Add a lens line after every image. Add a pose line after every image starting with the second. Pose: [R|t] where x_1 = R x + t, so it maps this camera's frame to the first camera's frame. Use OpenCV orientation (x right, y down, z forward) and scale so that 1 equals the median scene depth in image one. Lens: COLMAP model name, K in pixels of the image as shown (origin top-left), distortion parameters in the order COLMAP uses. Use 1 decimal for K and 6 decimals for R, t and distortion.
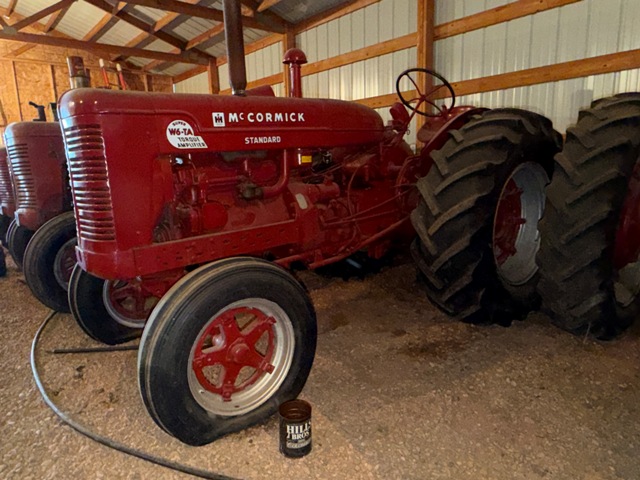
lens RADIAL K [[422.0, 0, 317.6], [0, 422.0, 238.6], [0, 0, 1]] dist [0.008949, 0.001779]
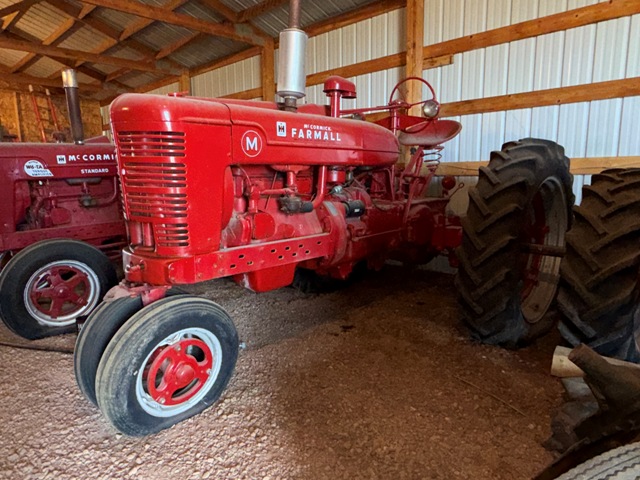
lens RADIAL K [[422.0, 0, 321.4], [0, 422.0, 241.6], [0, 0, 1]] dist [0.008949, 0.001779]
pose [[0.995799, 0.001061, 0.091563, 0.647709], [0.000960, 0.999757, -0.022021, 0.085694], [-0.091564, 0.022017, 0.995556, -0.777852]]
